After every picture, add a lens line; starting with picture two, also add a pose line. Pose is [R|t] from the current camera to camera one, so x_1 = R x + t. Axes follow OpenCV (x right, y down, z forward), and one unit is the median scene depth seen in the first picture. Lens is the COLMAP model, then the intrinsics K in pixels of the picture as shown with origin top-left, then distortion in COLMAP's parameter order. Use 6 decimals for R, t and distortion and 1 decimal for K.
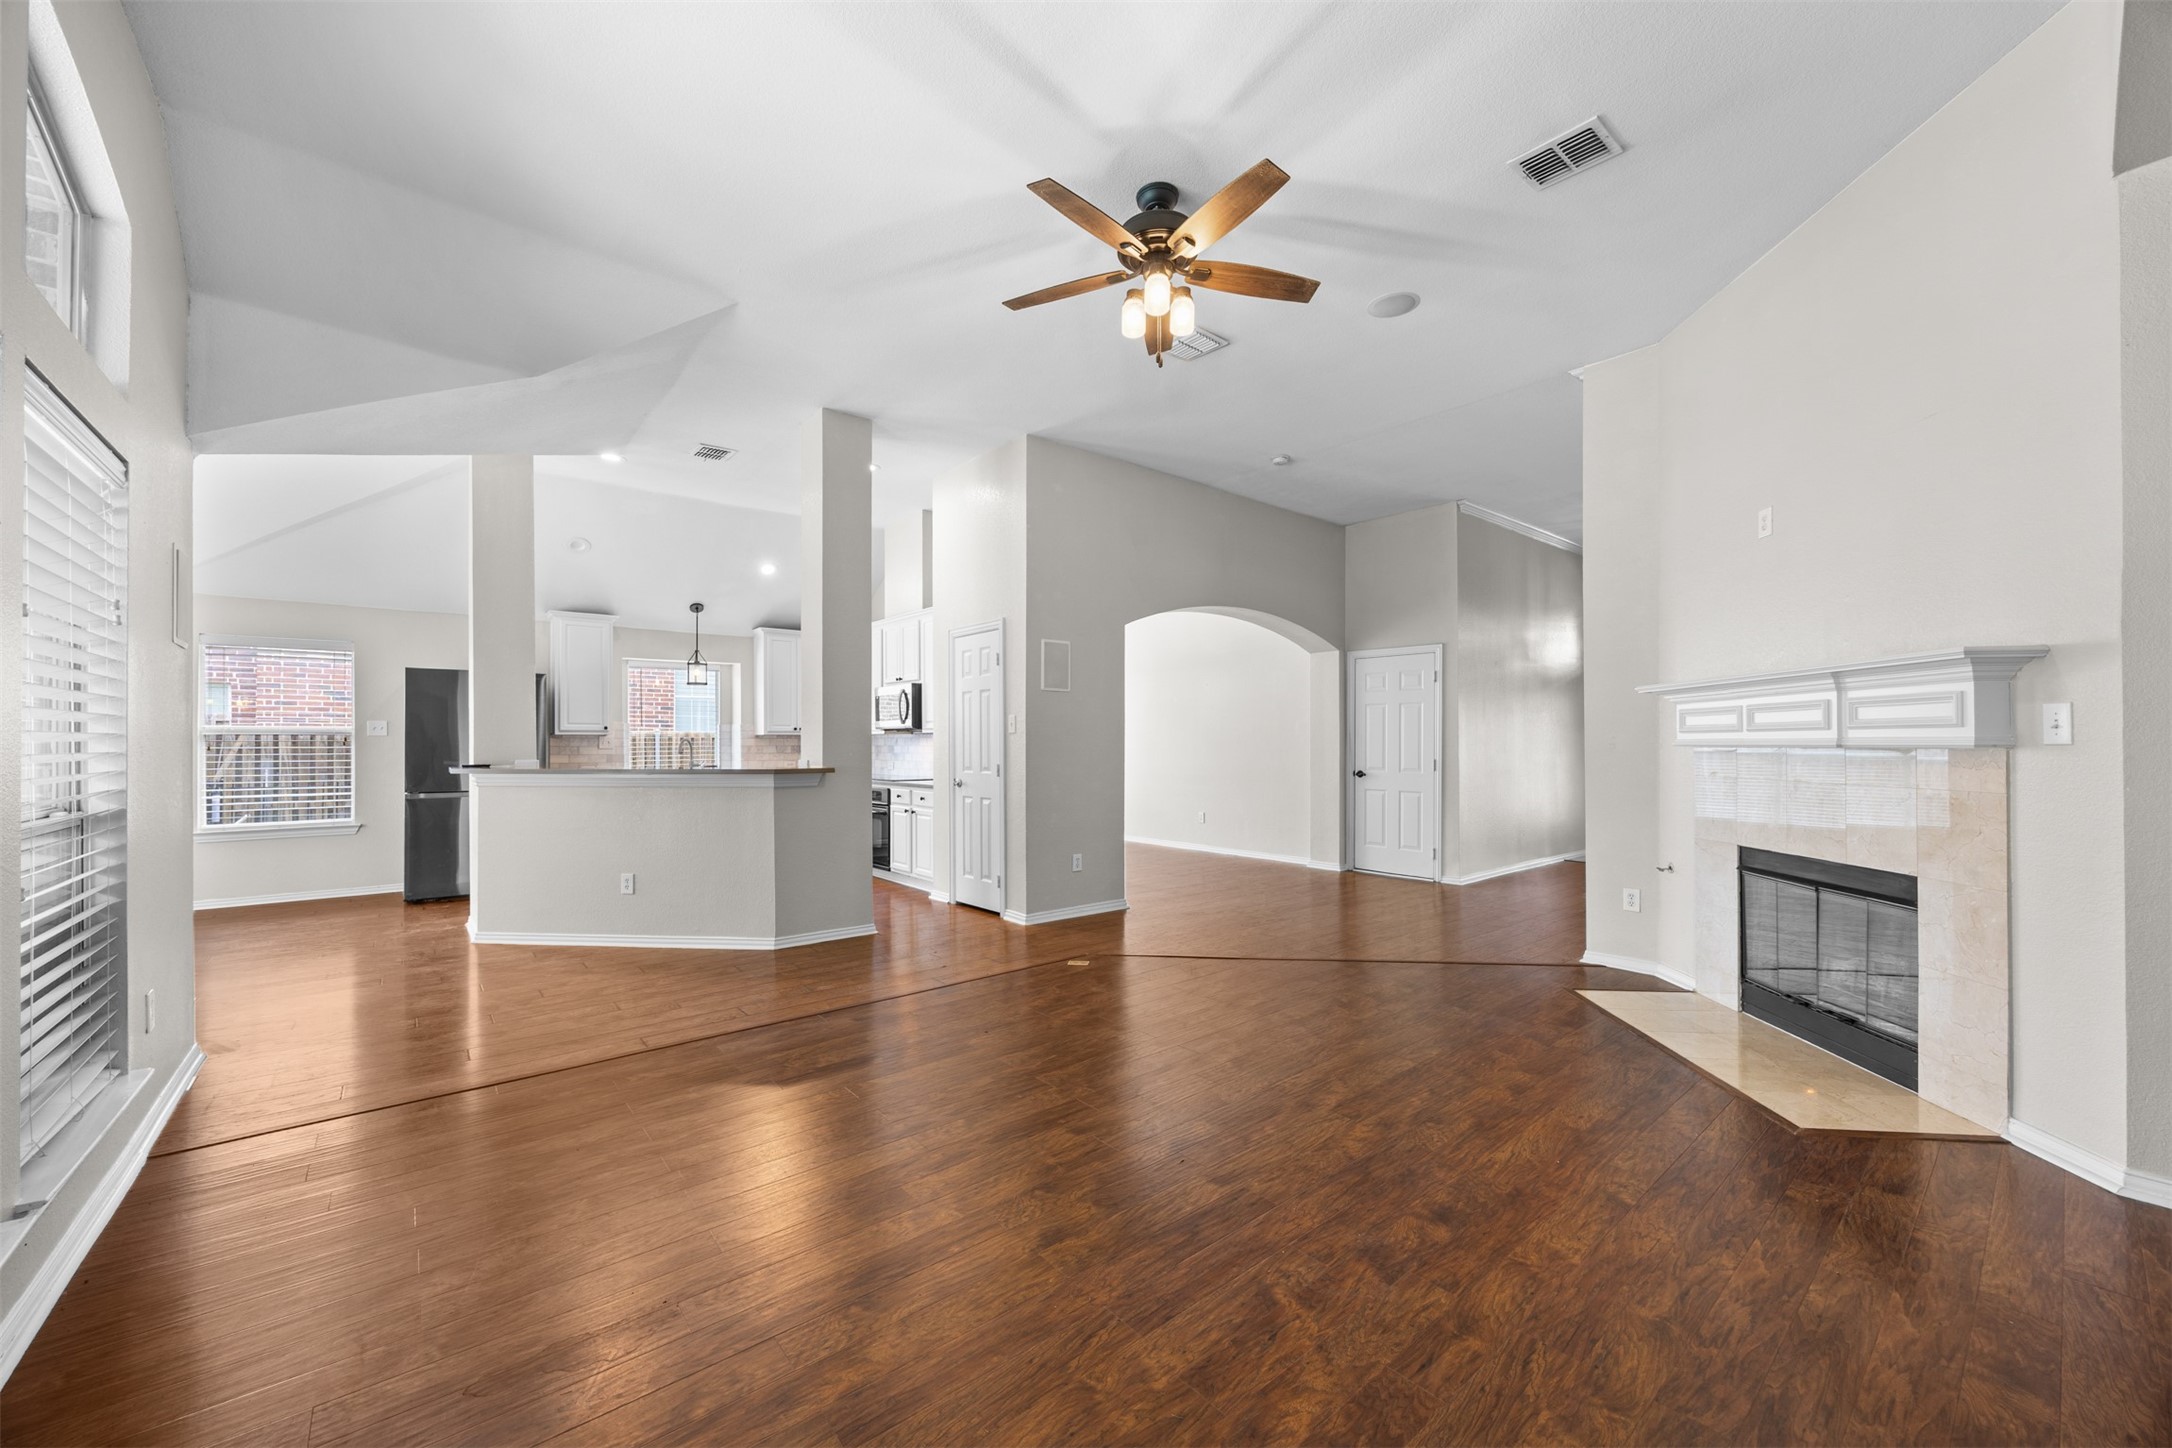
lens RADIAL K [[836.7, 0, 1097.6], [0, 836.7, 742.9], [0, 0, 1]] dist [-0.014907, -0.000001]
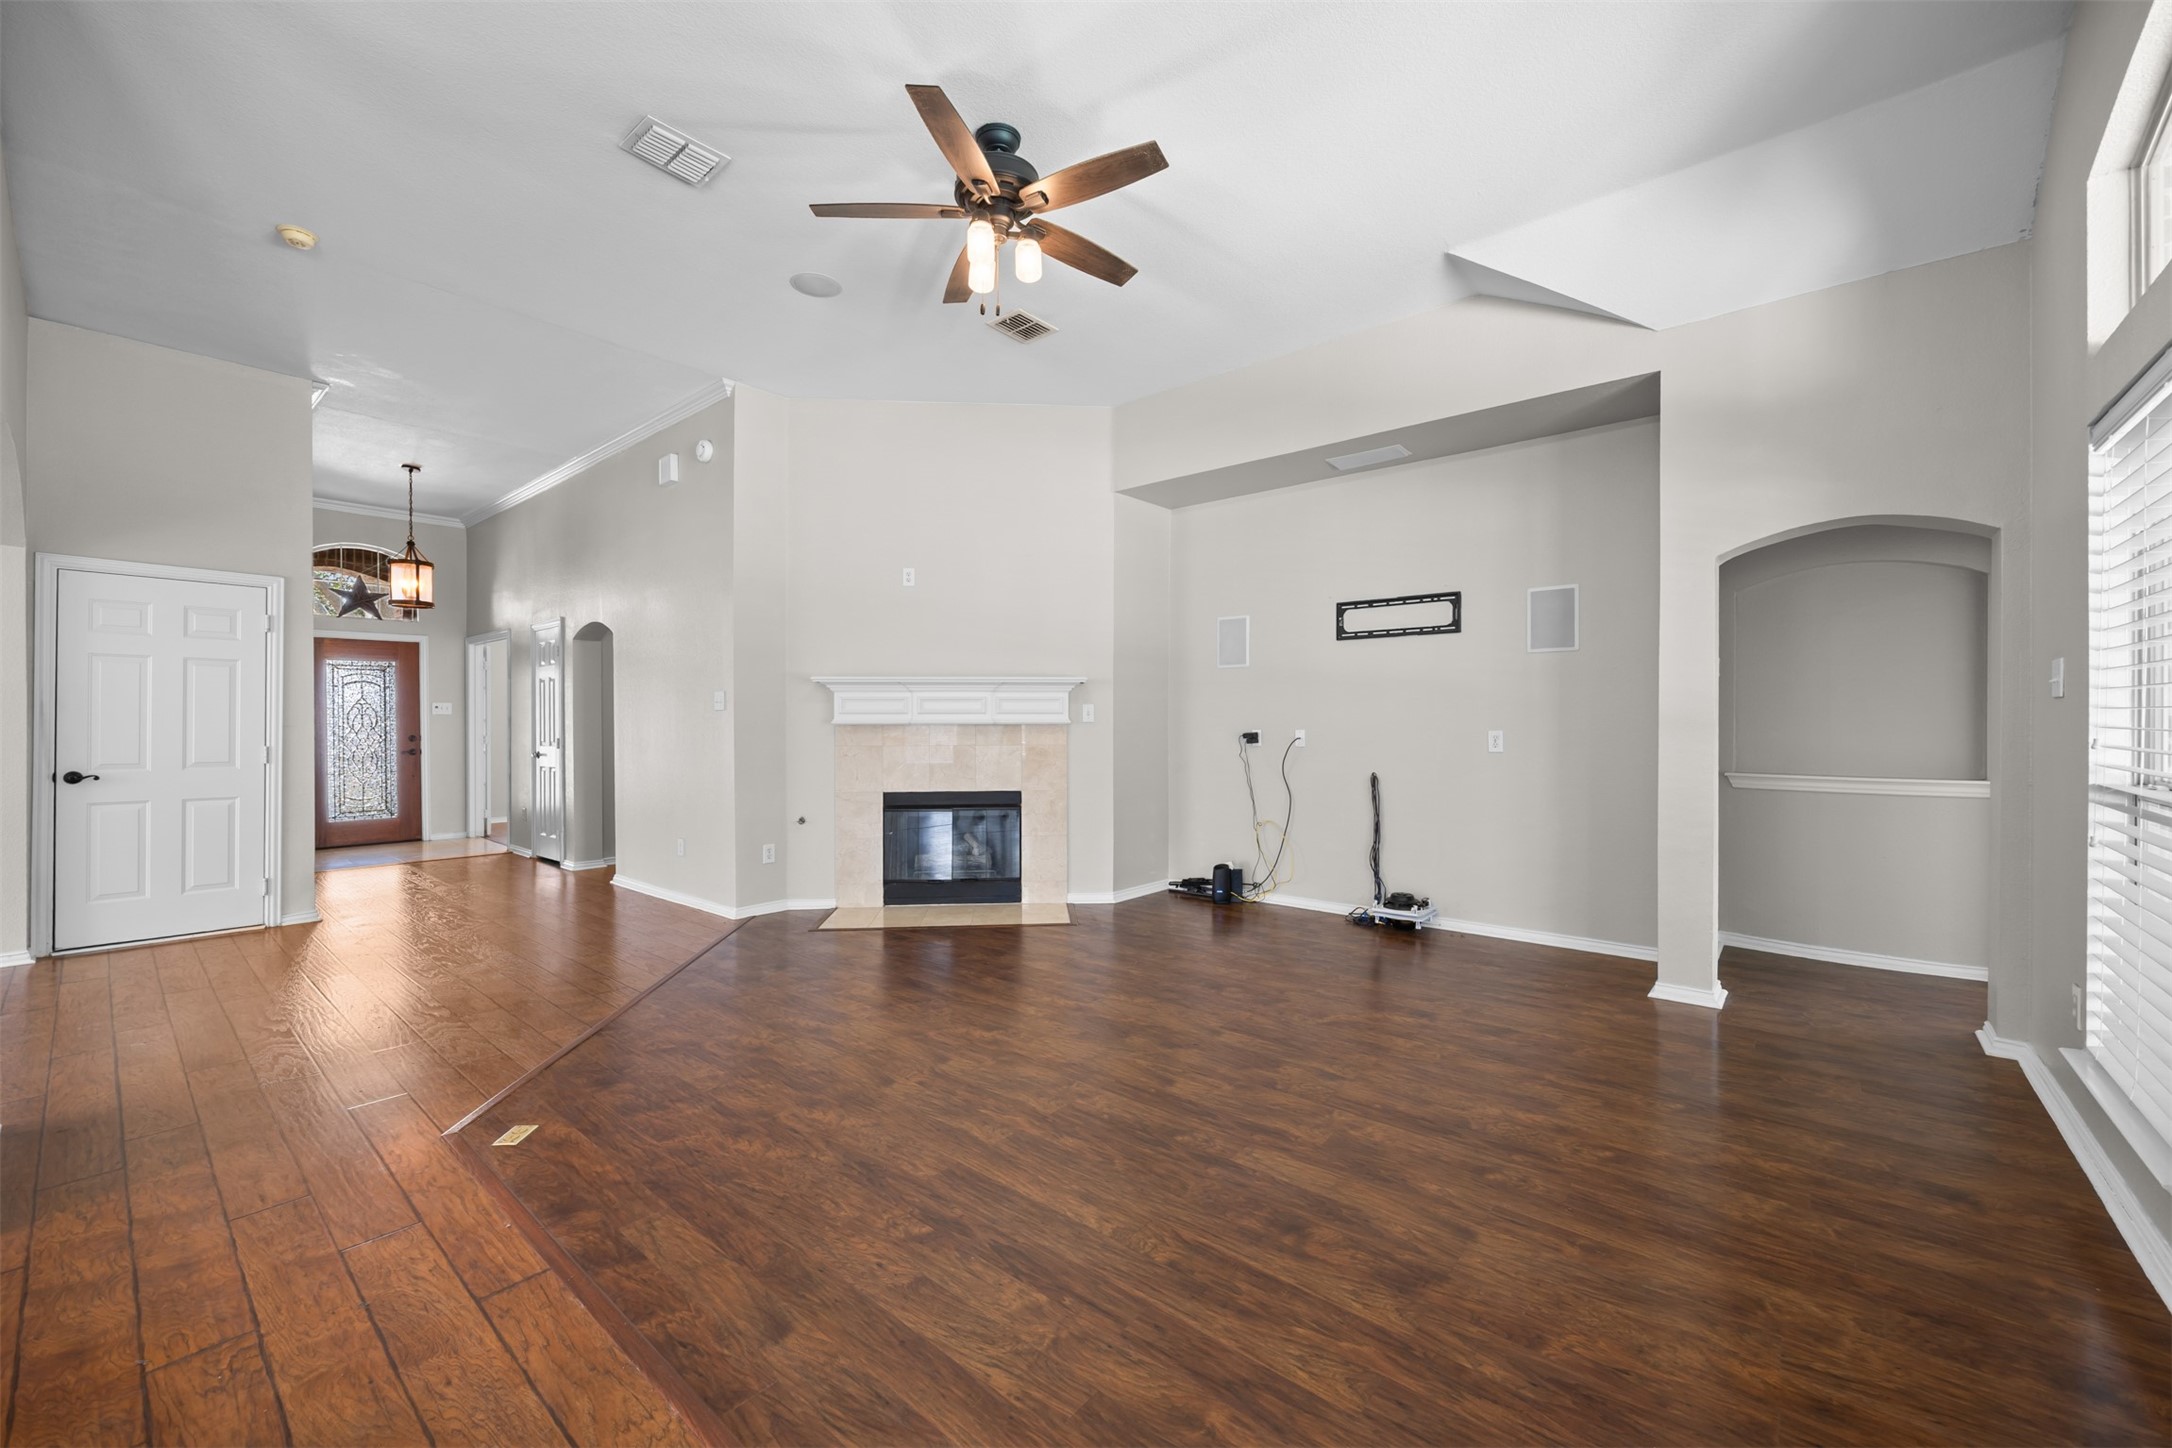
lens RADIAL K [[857.7, 0, 1086.0], [0, 857.7, 724.0], [0, 0, 1]] dist [-0.001399, 0.000013]
pose [[-0.173193, -0.002491, 0.984885, -0.489630], [0.000953, 0.999996, 0.002697, 0.000404], [-0.984887, 0.001405, -0.173190, 0.580078]]
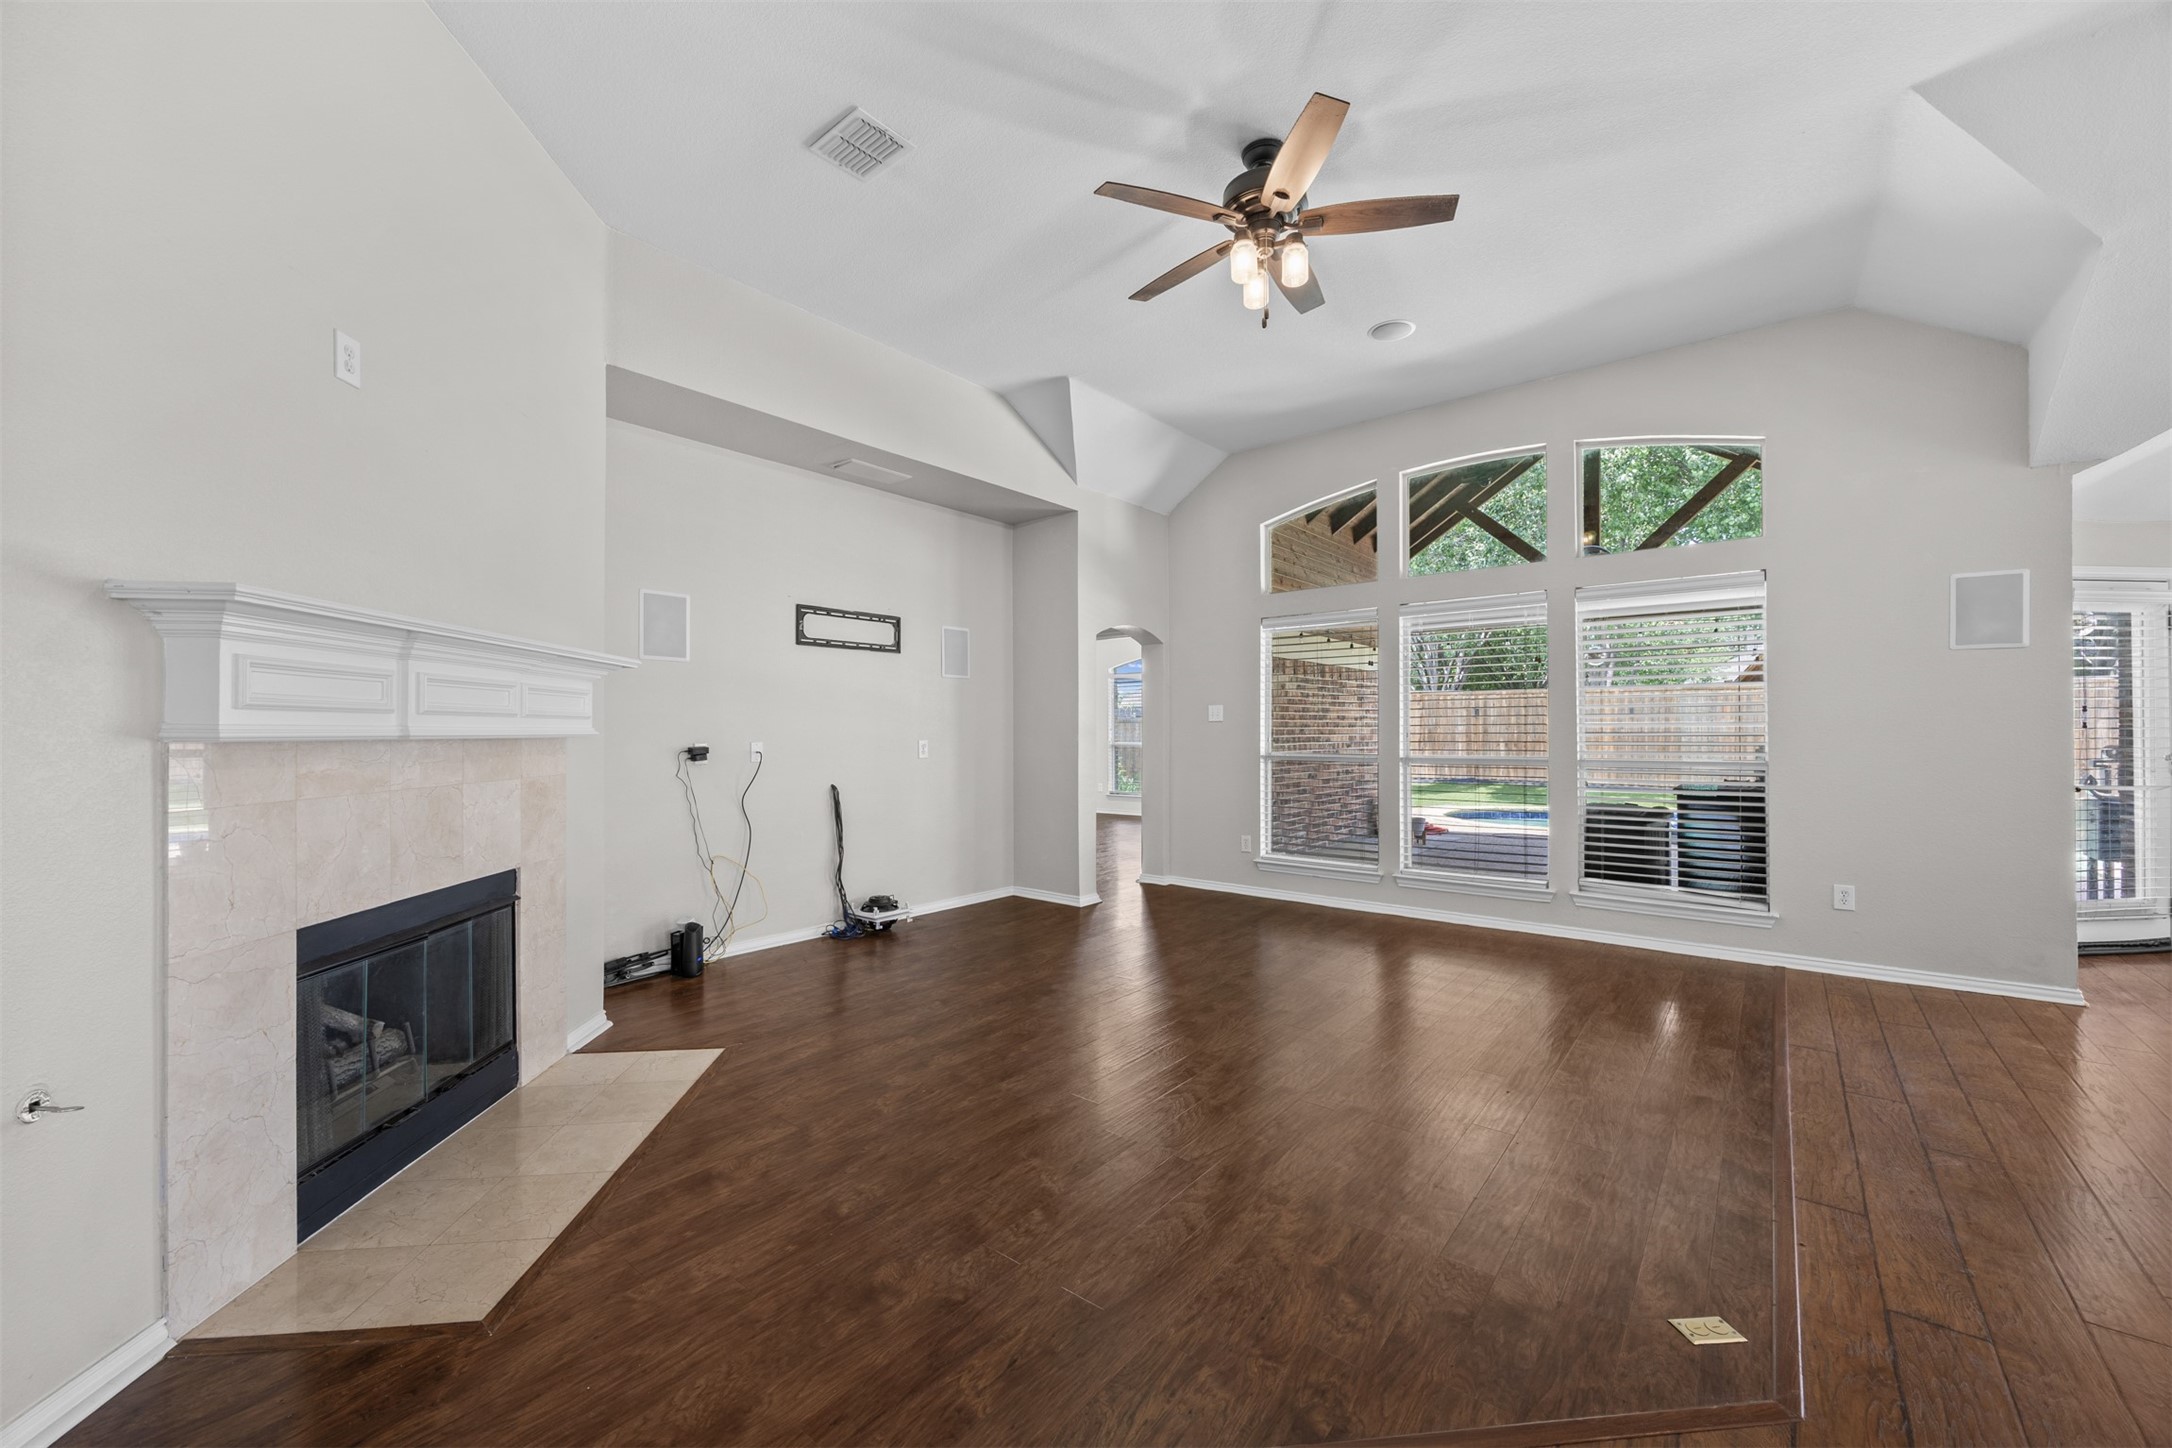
lens RADIAL K [[829.5, 0, 1112.0], [0, 829.5, 729.4], [0, 0, 1]] dist [-0.001281, -0.000158]
pose [[-0.979640, 0.003509, -0.200729, 0.238816], [0.004097, 0.999988, -0.002514, 0.000667], [0.200718, -0.003285, -0.979644, 1.026025]]
